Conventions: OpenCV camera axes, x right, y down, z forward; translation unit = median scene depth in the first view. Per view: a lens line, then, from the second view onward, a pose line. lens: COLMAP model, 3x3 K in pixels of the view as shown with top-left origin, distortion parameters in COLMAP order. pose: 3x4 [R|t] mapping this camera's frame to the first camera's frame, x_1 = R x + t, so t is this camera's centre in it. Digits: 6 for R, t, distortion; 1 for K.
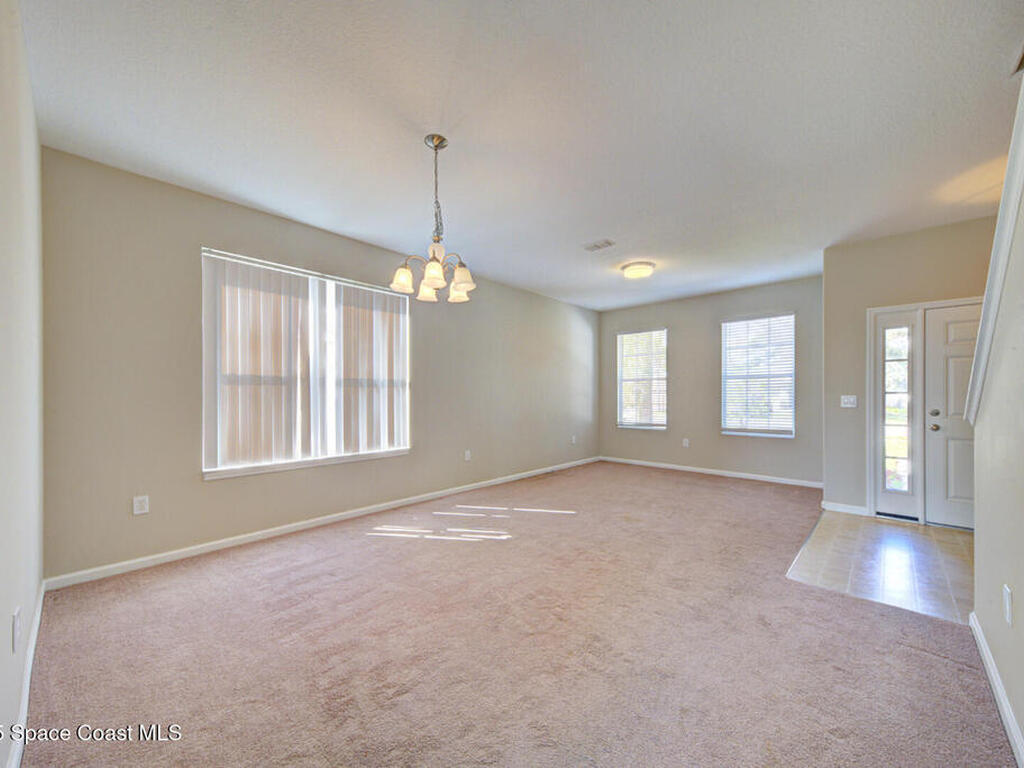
lens RADIAL K [[396.4, 0, 510.5], [0, 396.4, 387.5], [0, 0, 1]] dist [0.014042, 0.000193]
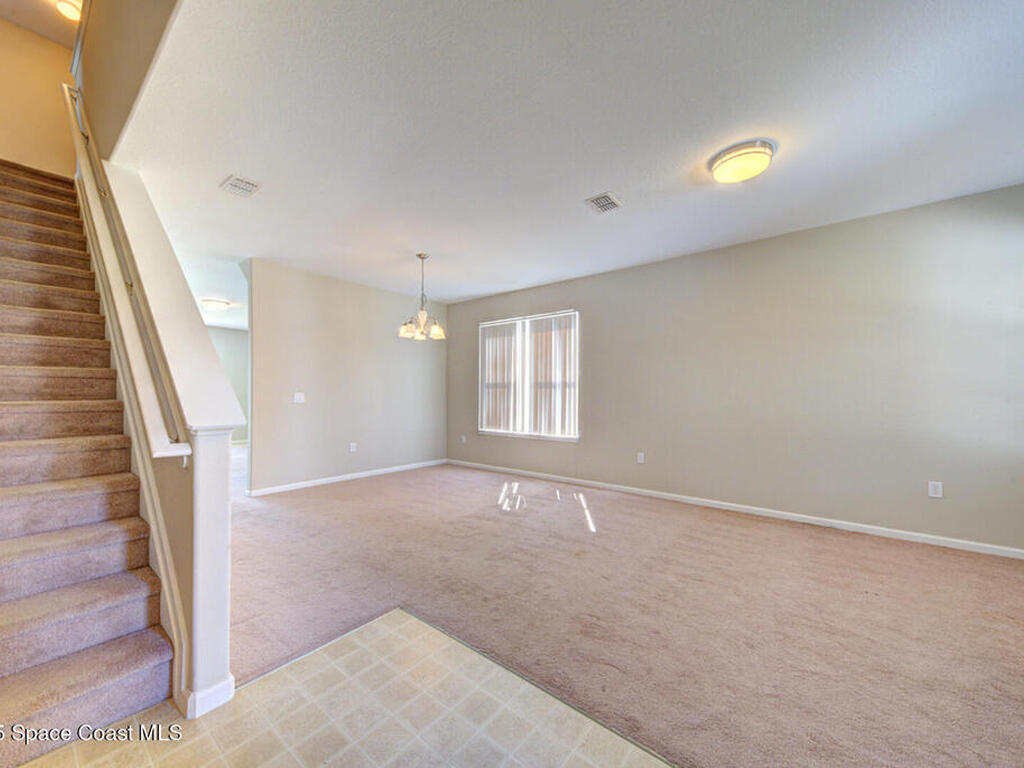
lens RADIAL K [[396.4, 0, 510.5], [0, 396.4, 392.5], [0, 0, 1]] dist [0.014042, 0.000193]
pose [[0.071562, -0.004763, -0.997425, 1.060151], [0.016205, 0.999862, -0.003612, 0.018354], [0.997305, -0.015905, 0.071629, 0.813623]]
